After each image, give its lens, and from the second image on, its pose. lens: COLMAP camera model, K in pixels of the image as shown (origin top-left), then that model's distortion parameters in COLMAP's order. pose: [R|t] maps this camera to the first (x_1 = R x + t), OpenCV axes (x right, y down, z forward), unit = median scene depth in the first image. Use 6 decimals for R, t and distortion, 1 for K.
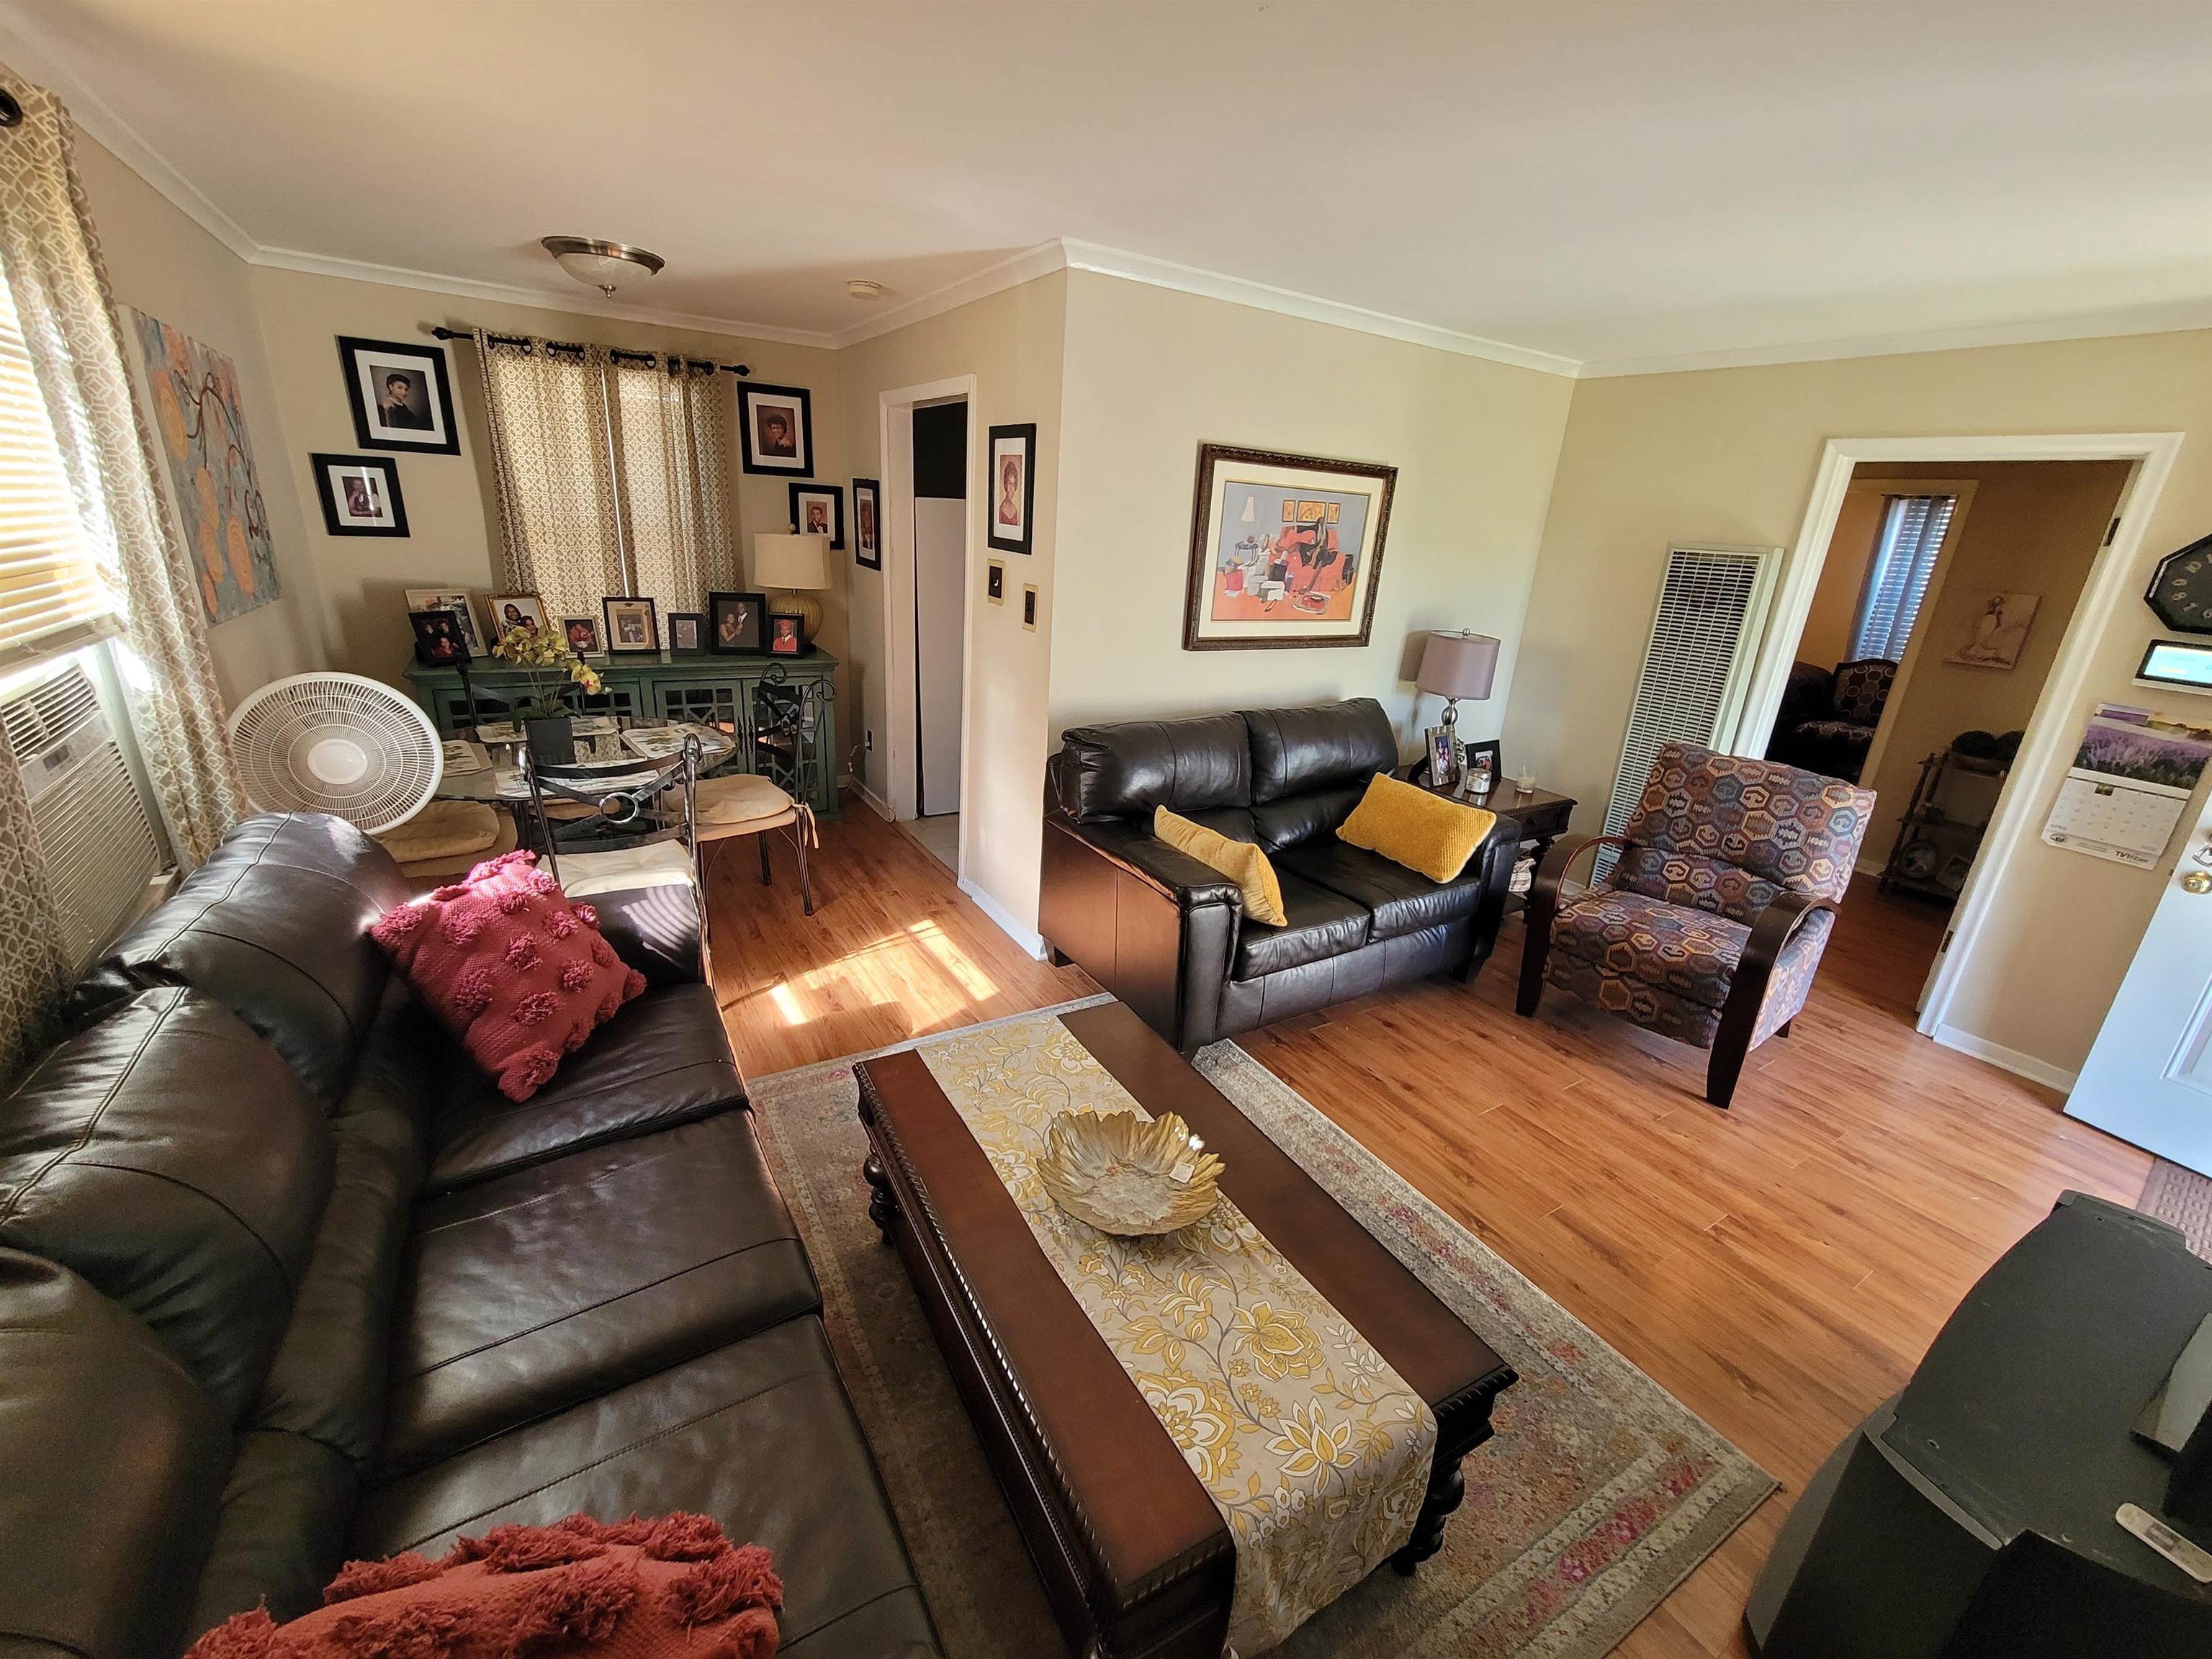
lens RADIAL K [[909.9, 0, 1114.6], [0, 909.9, 827.9], [0, 0, 1]] dist [-0.002373, 0.001080]
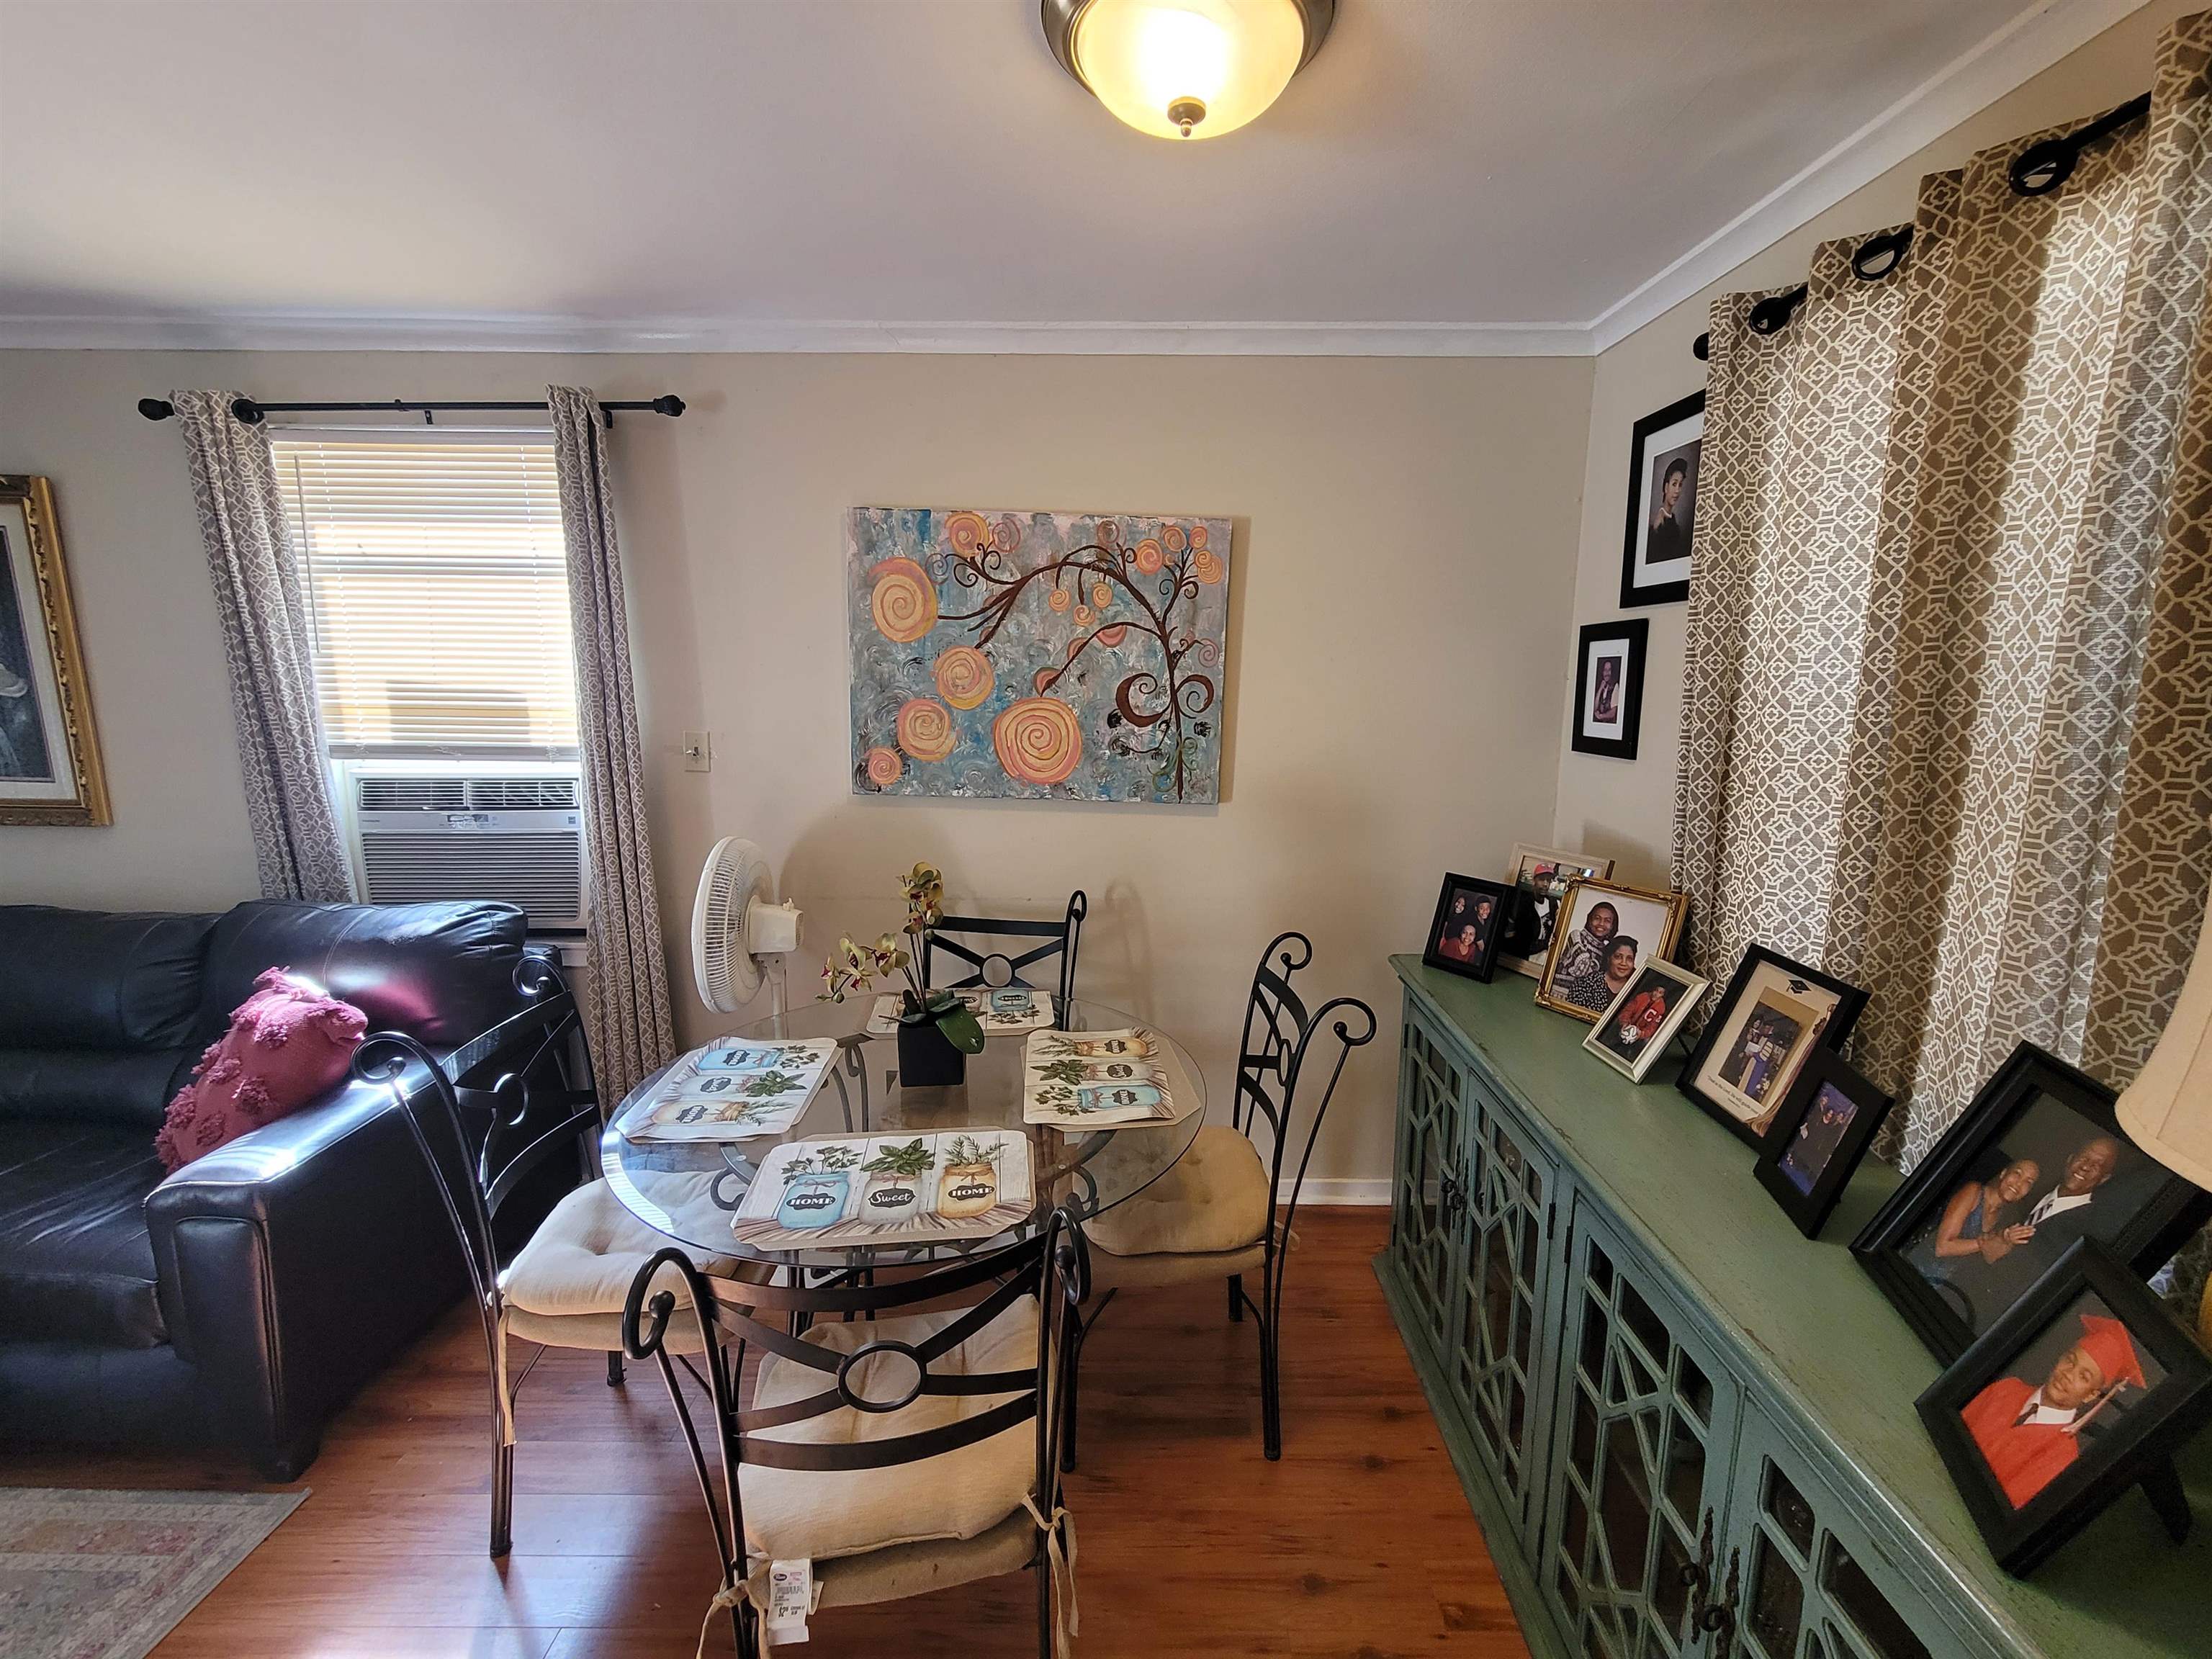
lens RADIAL K [[909.9, 0, 1117.0], [0, 909.9, 830.0], [0, 0, 1]] dist [-0.002373, 0.001080]
pose [[-0.535206, 0.078837, -0.841035, -0.179993], [-0.313712, 0.905878, 0.284551, -0.379114], [0.784308, 0.416136, -0.460099, 1.146042]]
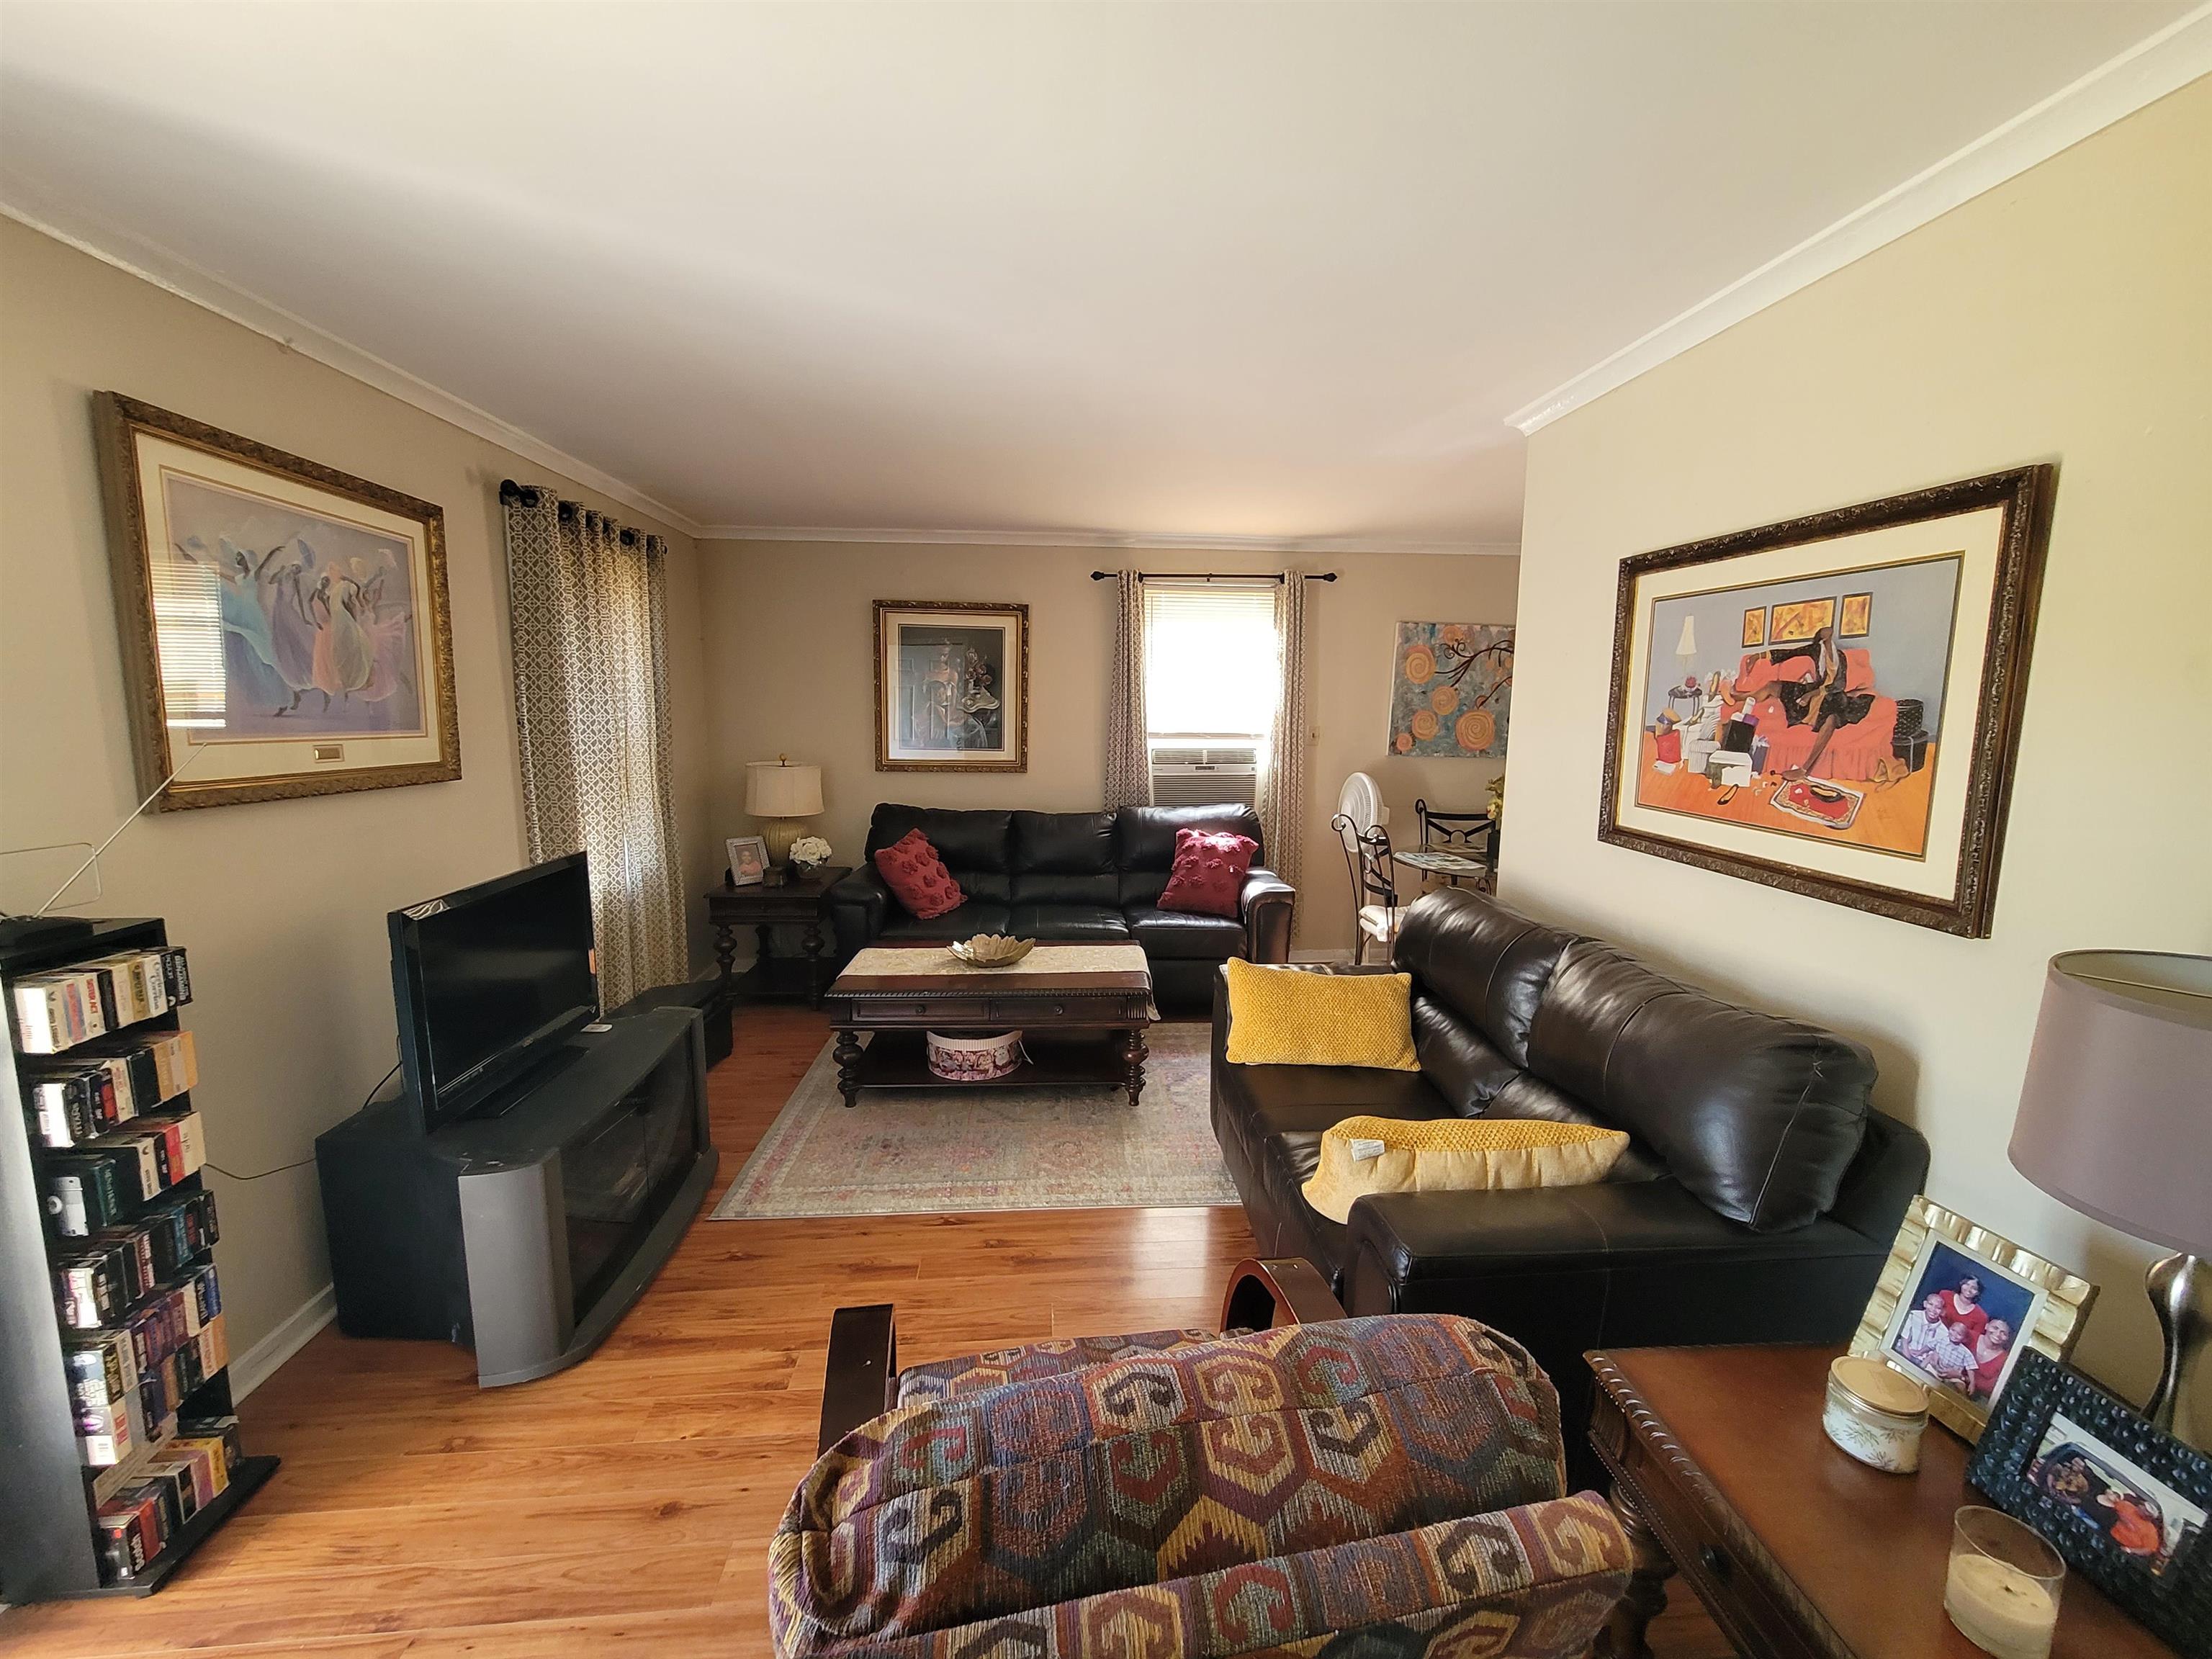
lens RADIAL K [[909.9, 0, 1113.9], [0, 909.9, 831.6], [0, 0, 1]] dist [-0.002373, 0.001080]
pose [[-0.461672, 0.065477, -0.884631, 0.838950], [-0.324974, 0.915453, 0.237356, -0.235583], [0.825379, 0.397062, -0.401361, 0.929763]]
